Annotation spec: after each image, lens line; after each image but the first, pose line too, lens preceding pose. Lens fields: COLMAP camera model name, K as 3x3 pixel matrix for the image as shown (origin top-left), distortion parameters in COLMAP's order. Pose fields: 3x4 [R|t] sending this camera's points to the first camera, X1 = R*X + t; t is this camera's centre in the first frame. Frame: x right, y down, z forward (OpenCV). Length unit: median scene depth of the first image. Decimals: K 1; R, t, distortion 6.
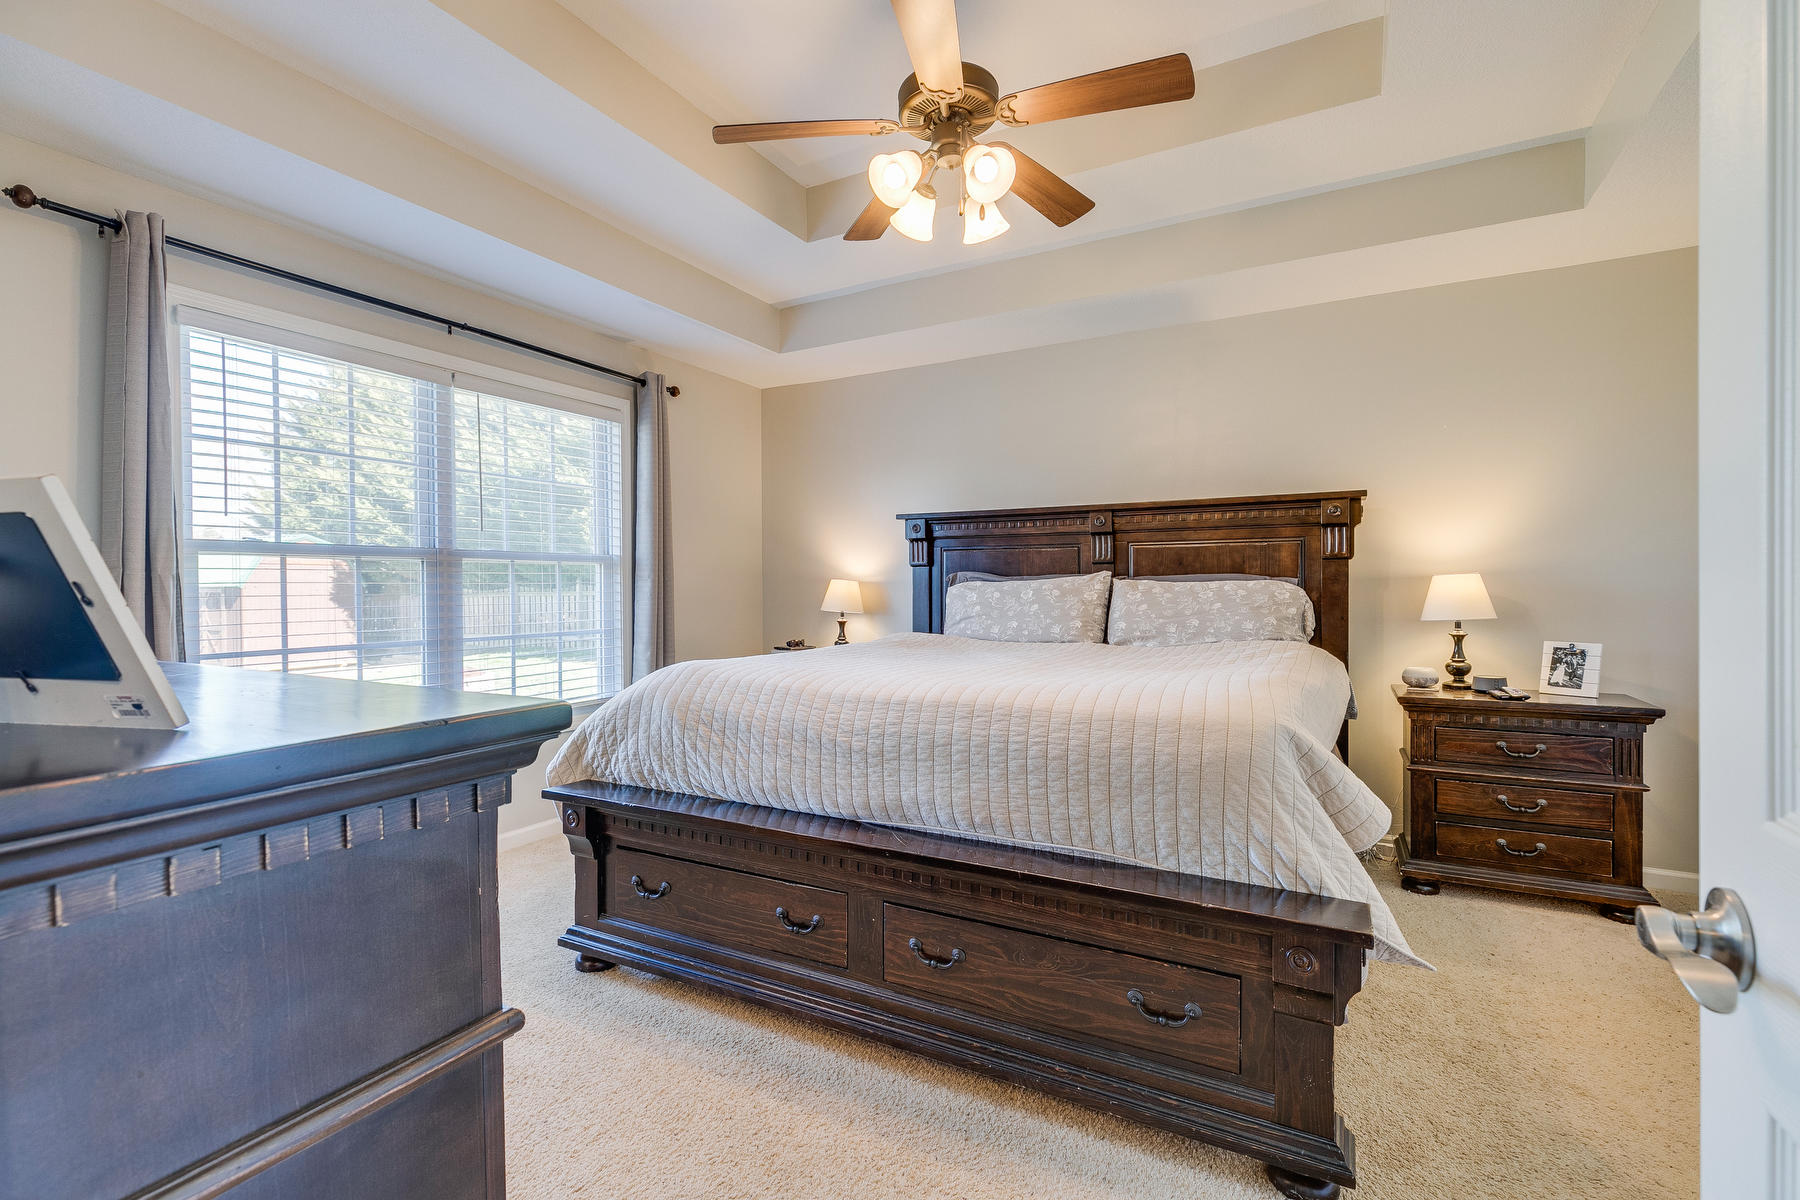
lens RADIAL K [[806.6, 0, 902.9], [0, 806.6, 599.3], [0, 0, 1]] dist [0.001559, -0.000257]
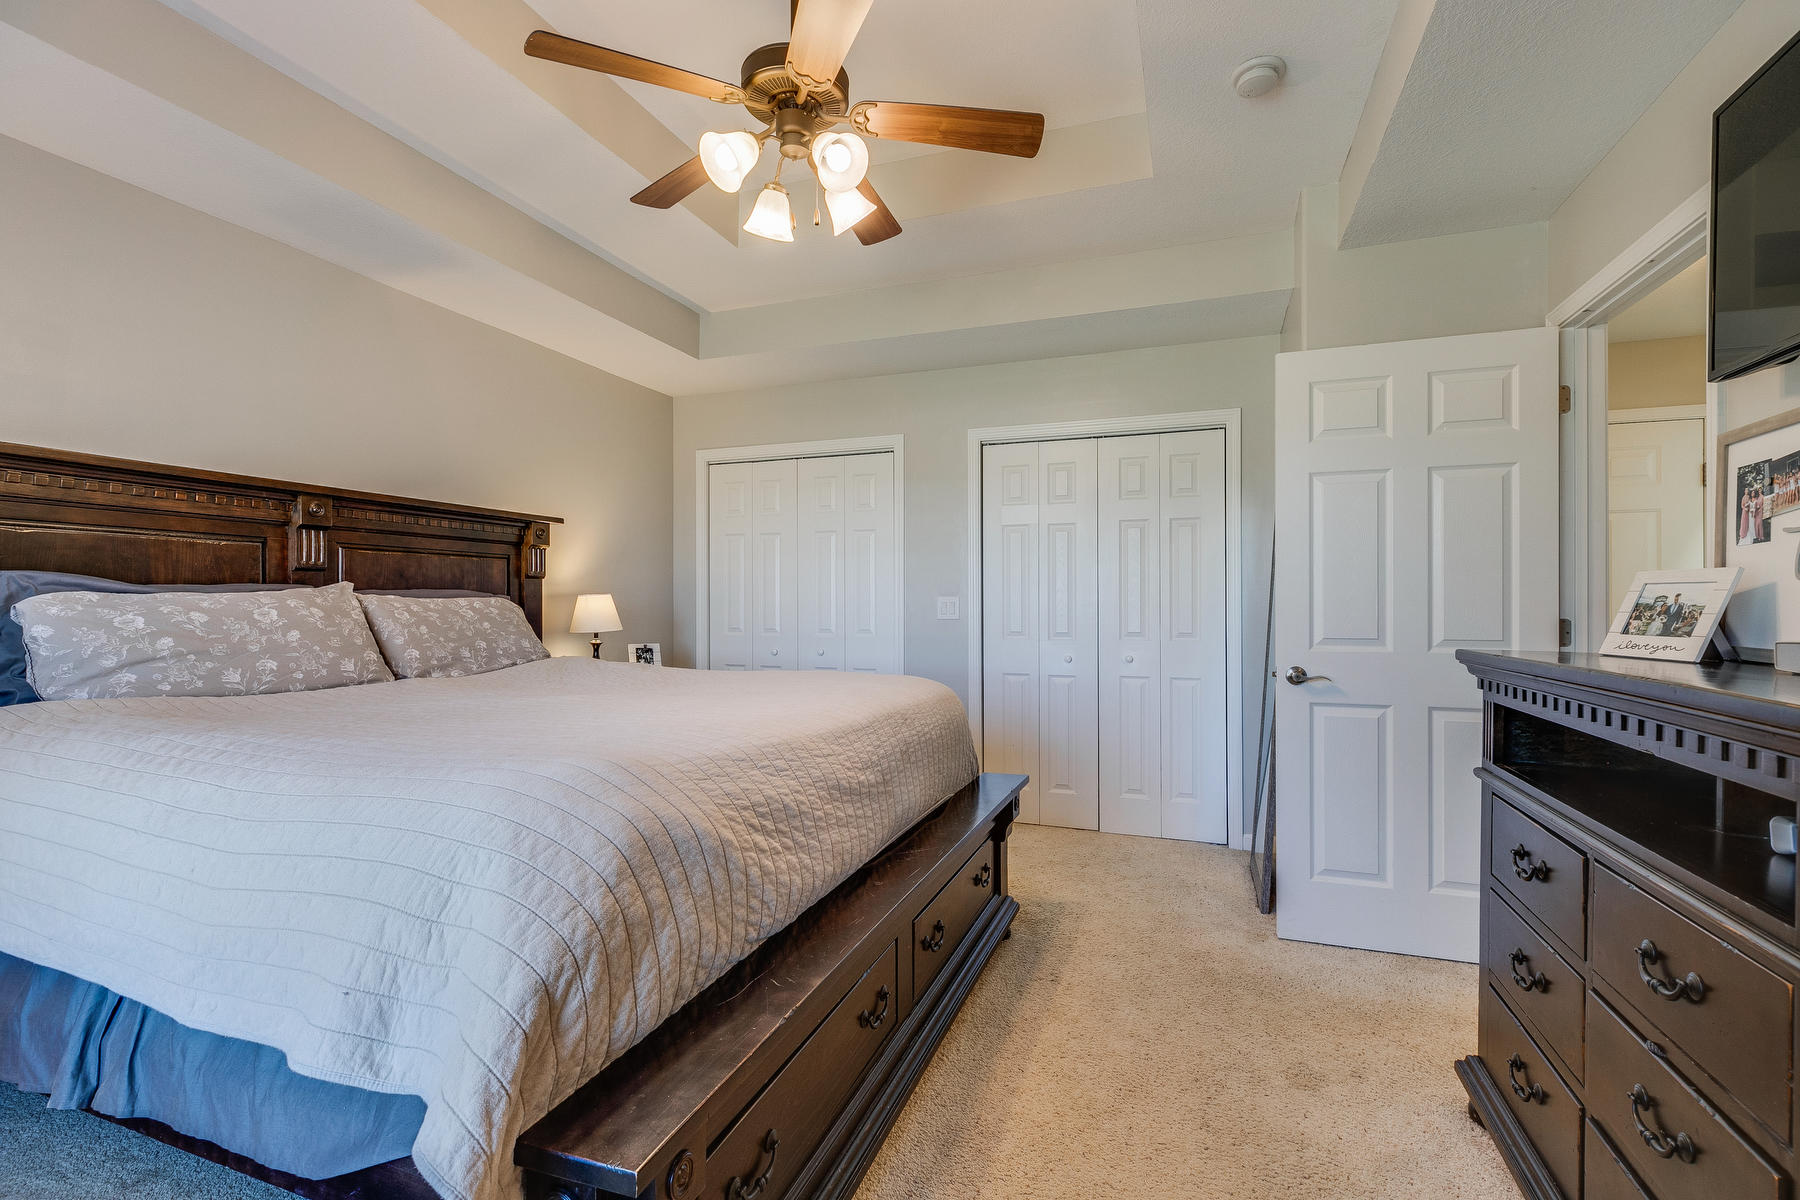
lens RADIAL K [[806.6, 0, 902.9], [0, 806.6, 599.3], [0, 0, 1]] dist [0.001559, -0.000257]
pose [[-0.142205, 0.011407, 0.989772, -0.561518], [0.018026, 0.999798, -0.008933, -0.003991], [-0.989673, 0.016571, -0.142381, 0.645554]]
